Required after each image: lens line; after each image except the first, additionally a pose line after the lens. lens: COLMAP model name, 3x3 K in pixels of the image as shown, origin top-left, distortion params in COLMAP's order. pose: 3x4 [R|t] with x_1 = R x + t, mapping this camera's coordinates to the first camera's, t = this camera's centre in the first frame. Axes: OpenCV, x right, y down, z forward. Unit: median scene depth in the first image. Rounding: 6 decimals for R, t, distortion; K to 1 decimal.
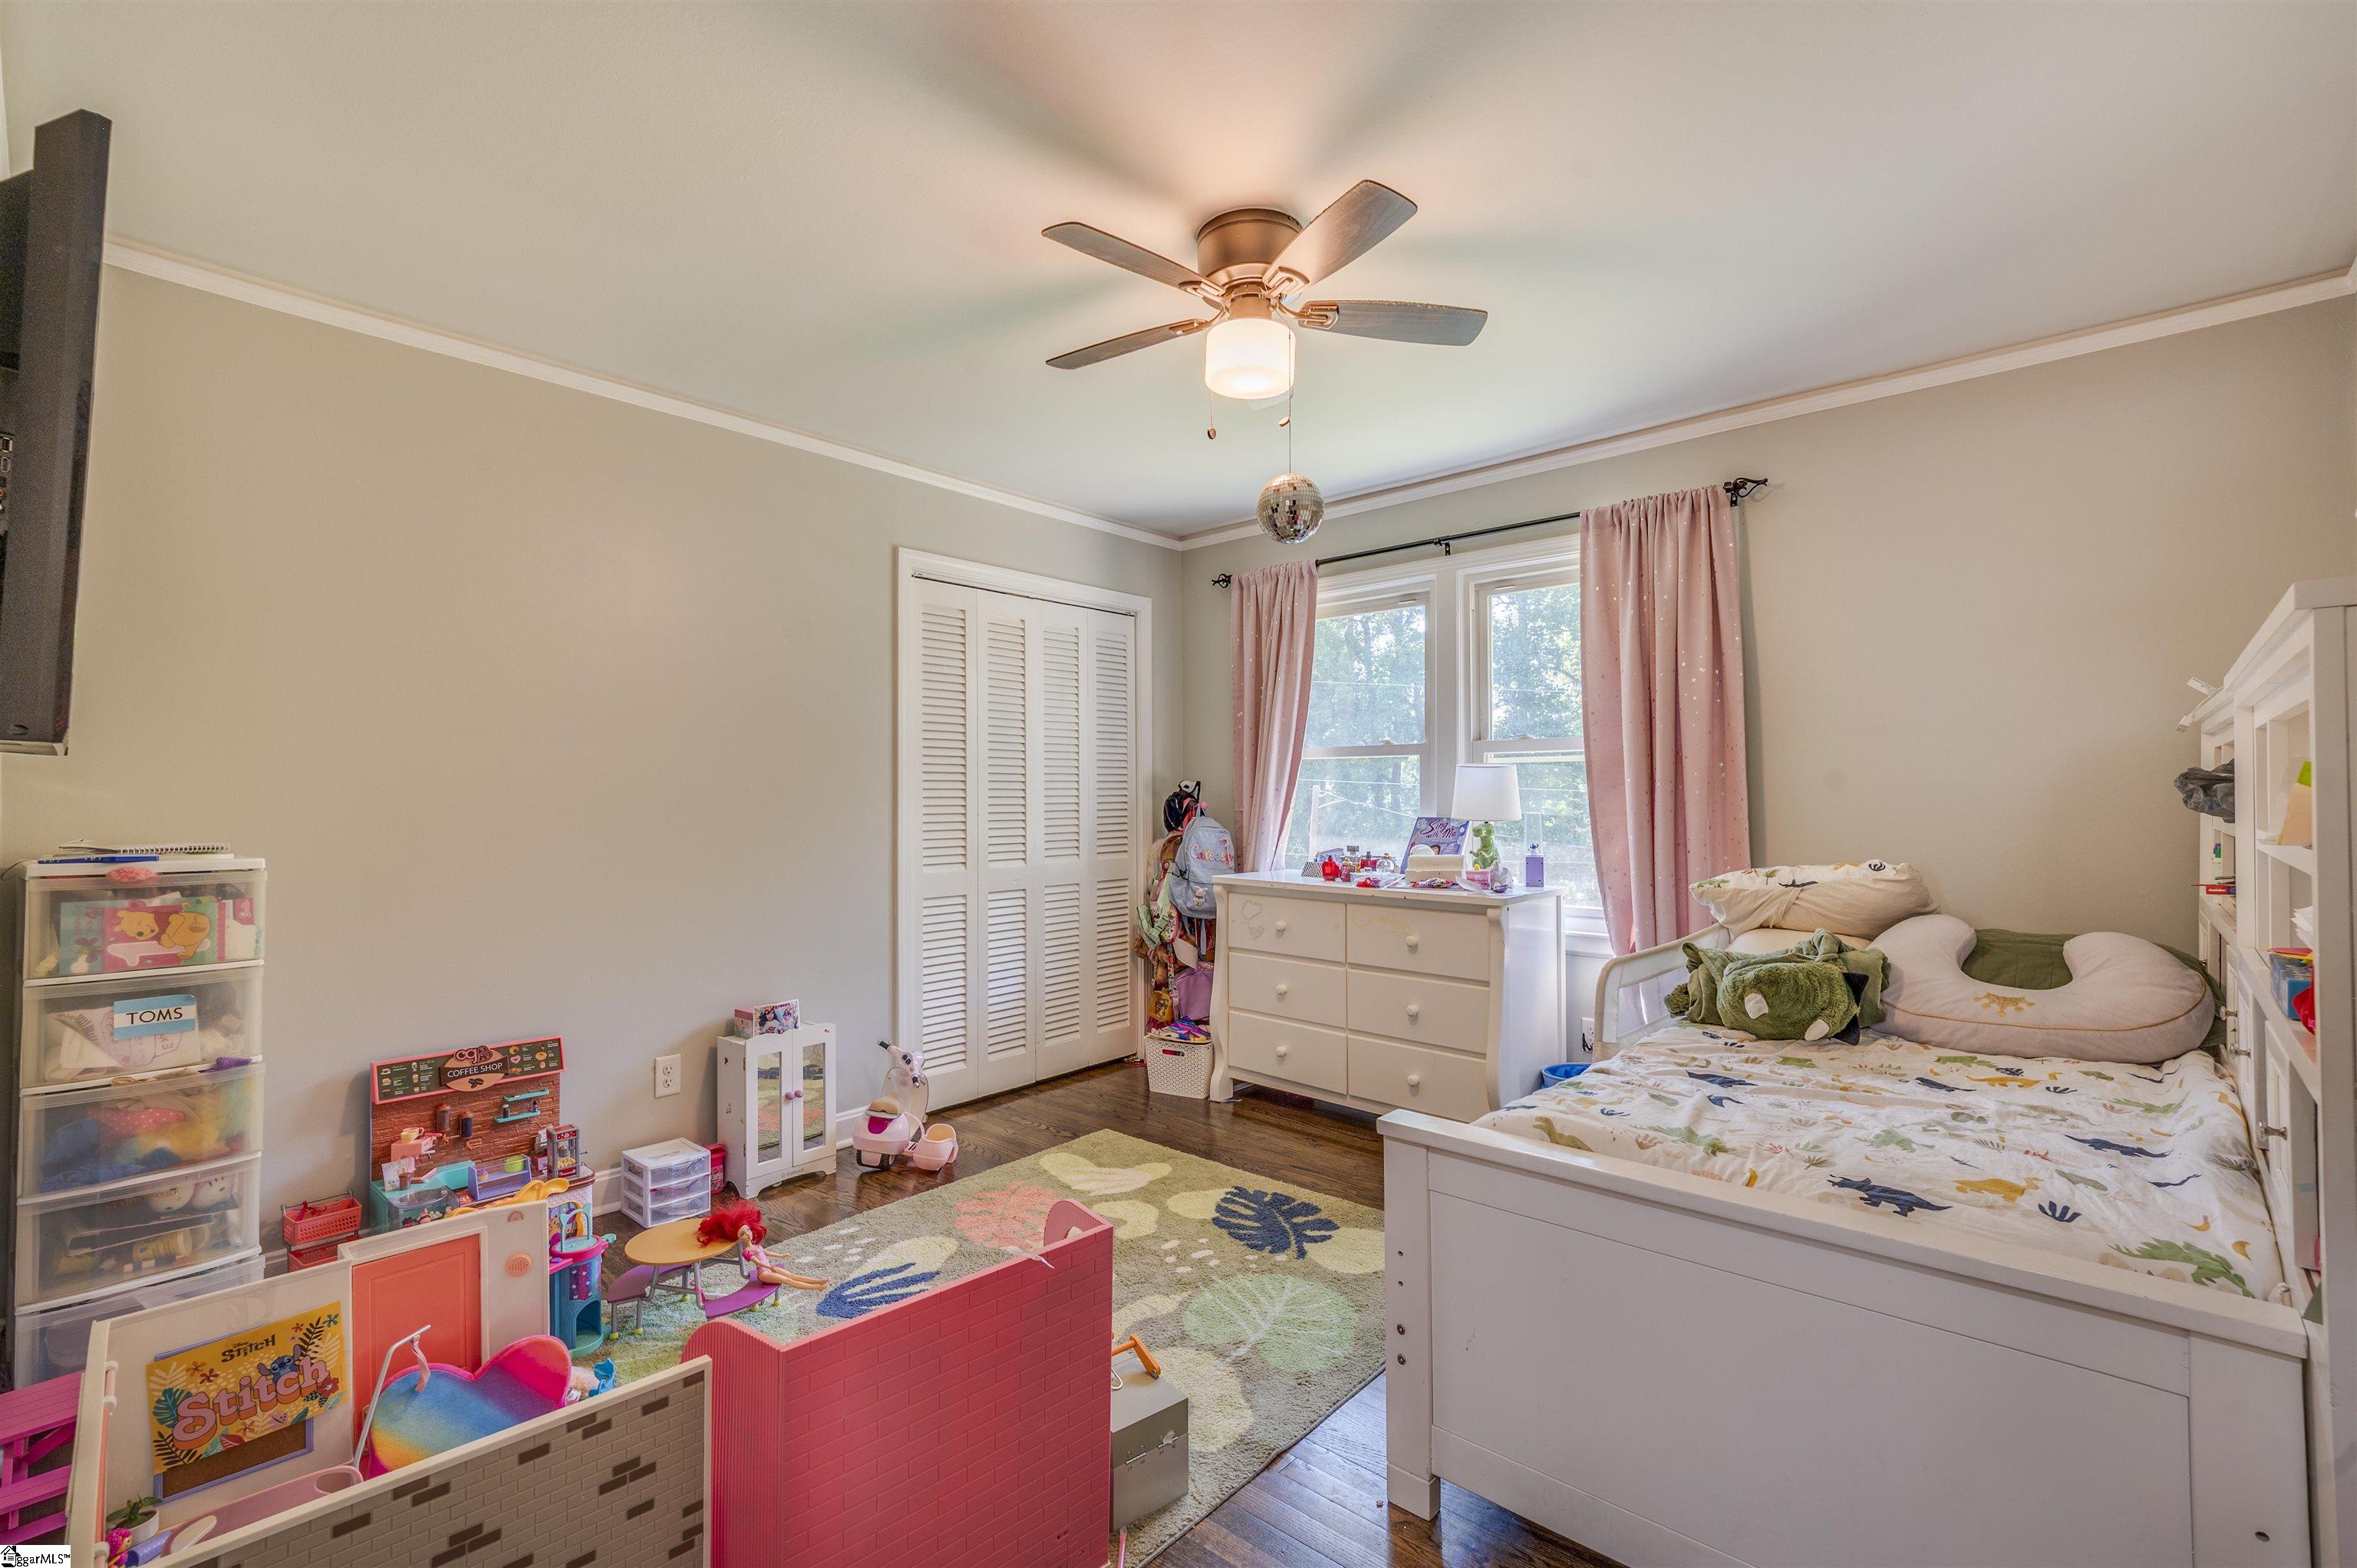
lens RADIAL K [[1058.9, 0, 1178.5], [0, 1058.9, 784.0], [0, 0, 1]] dist [-0.002286, -0.000551]
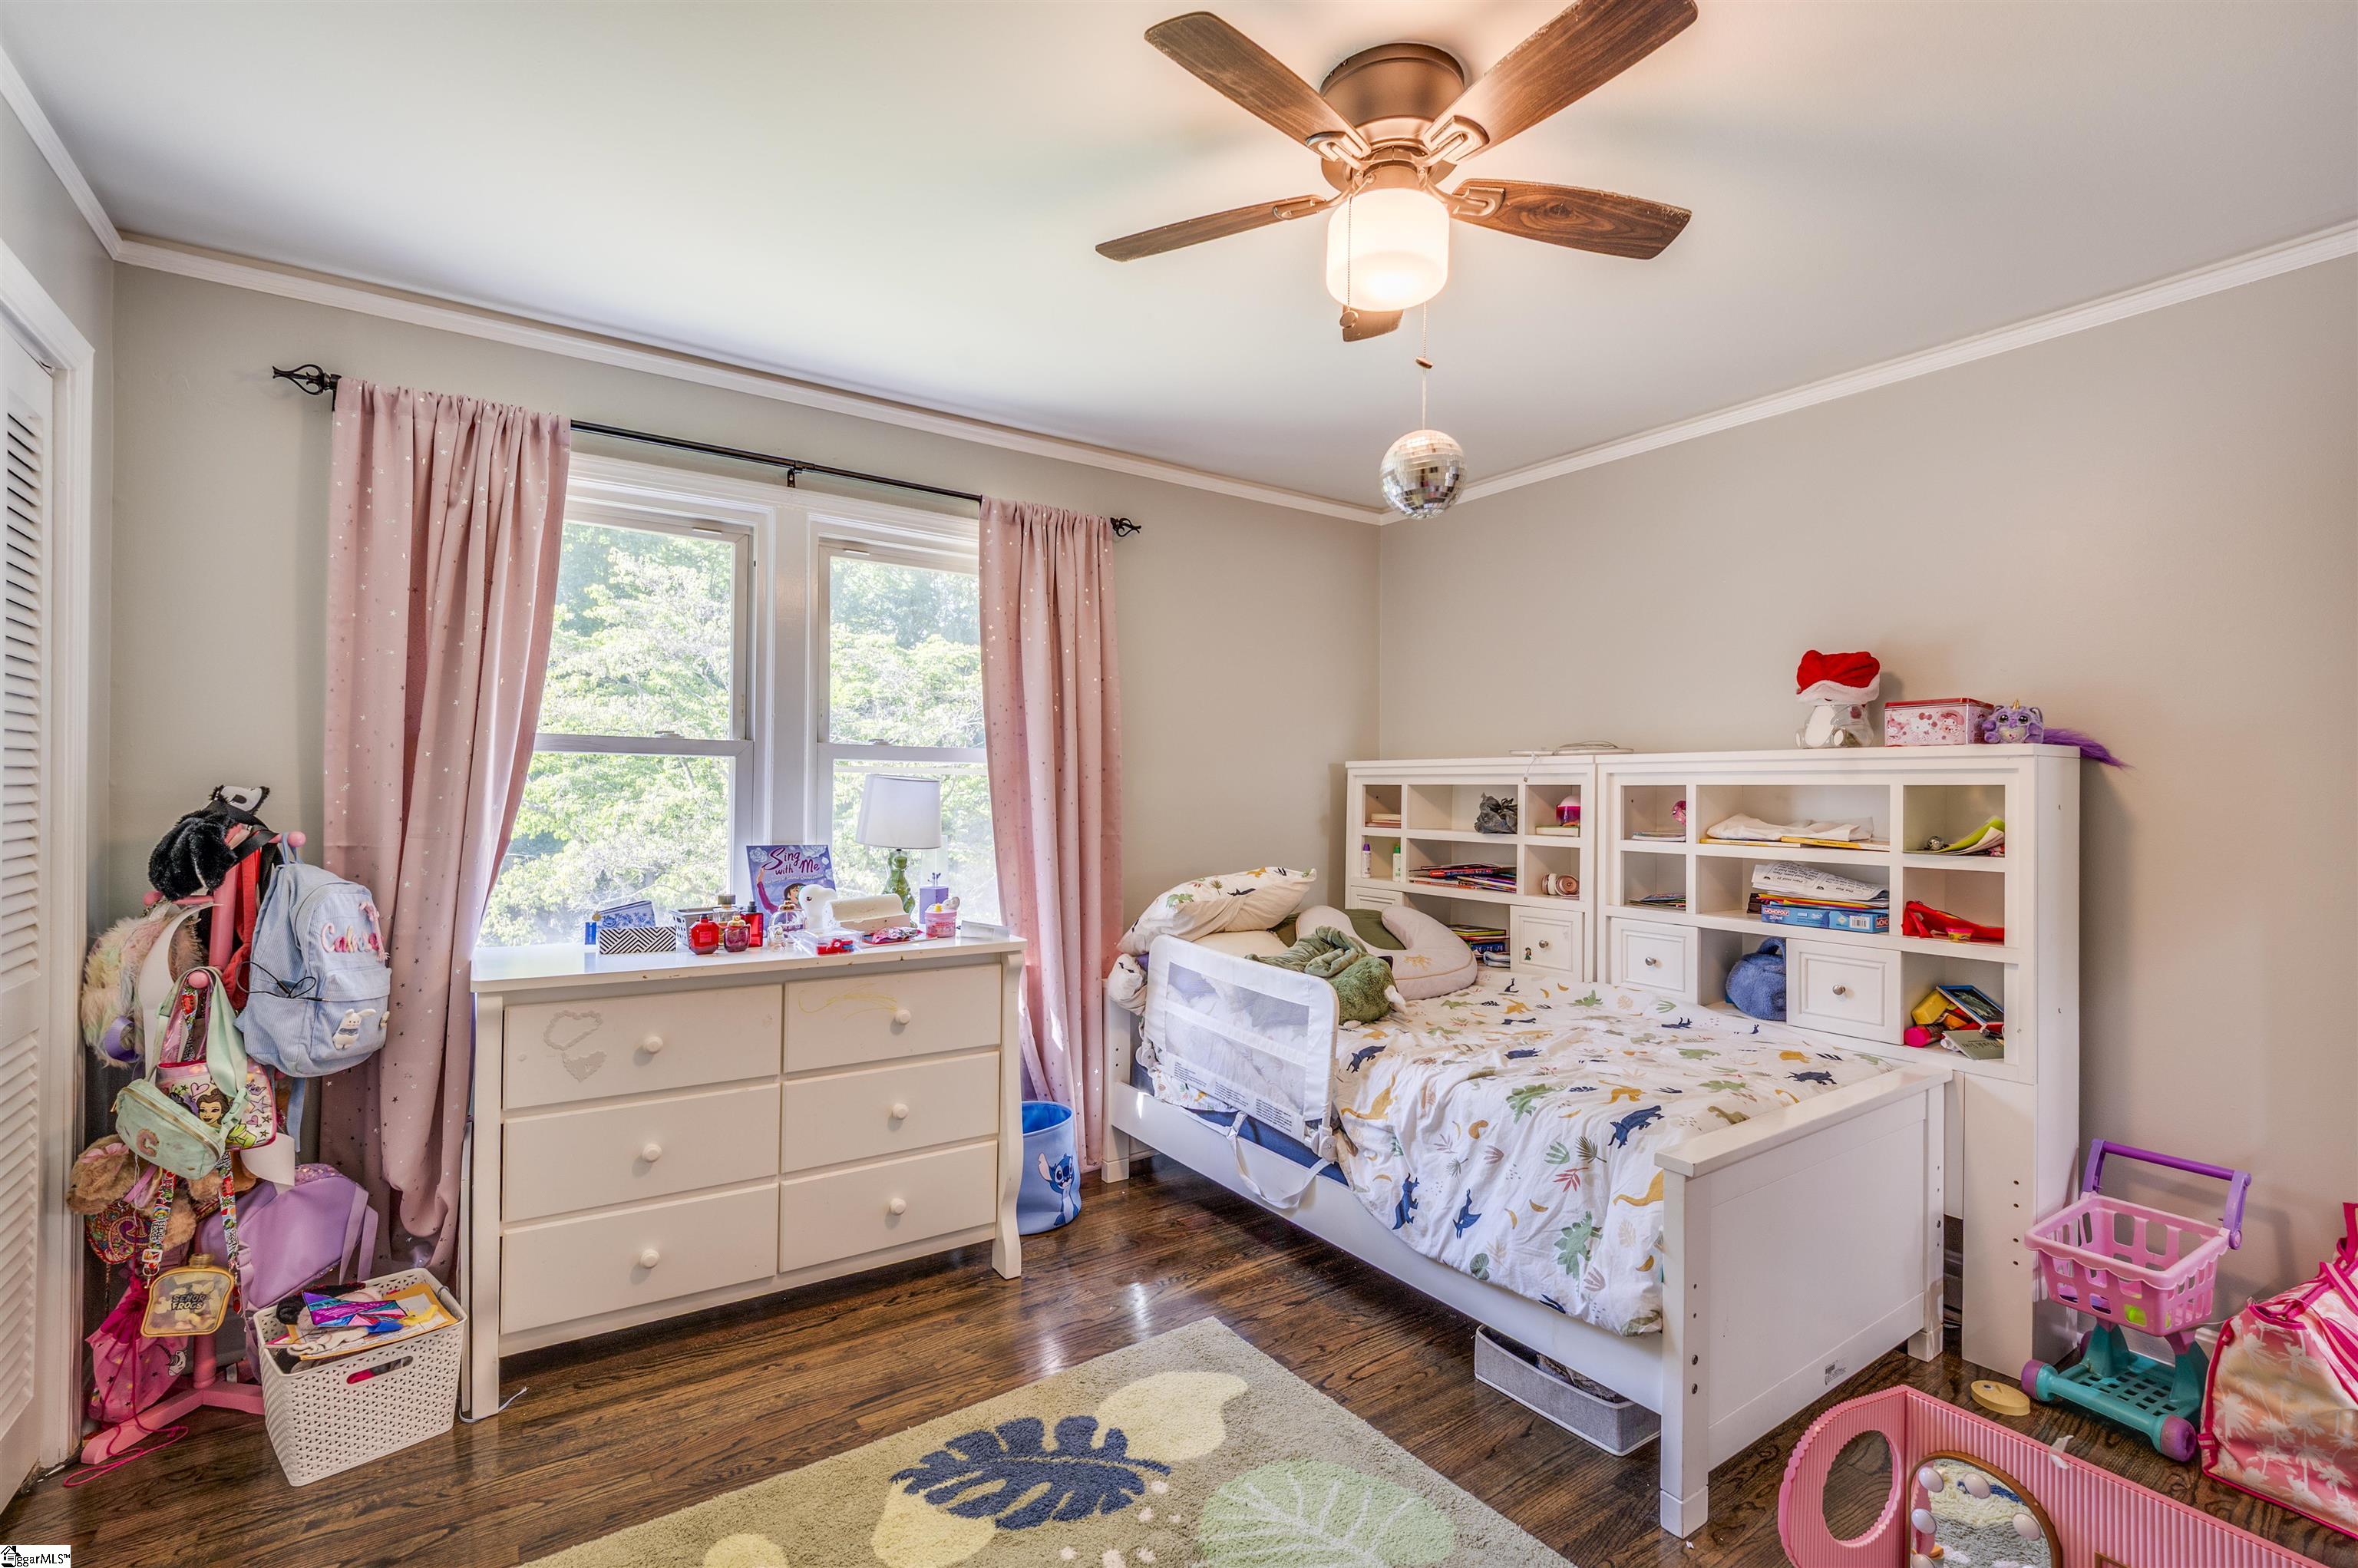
lens RADIAL K [[1059.4, 0, 1179.0], [0, 1059.4, 784.0], [0, 0, 1]] dist [-0.002286, -0.000551]
pose [[0.205931, 0.014815, 0.978454, -0.454092], [-0.018652, 0.999763, -0.011212, -0.008099], [-0.978389, -0.015941, 0.206159, 0.650378]]
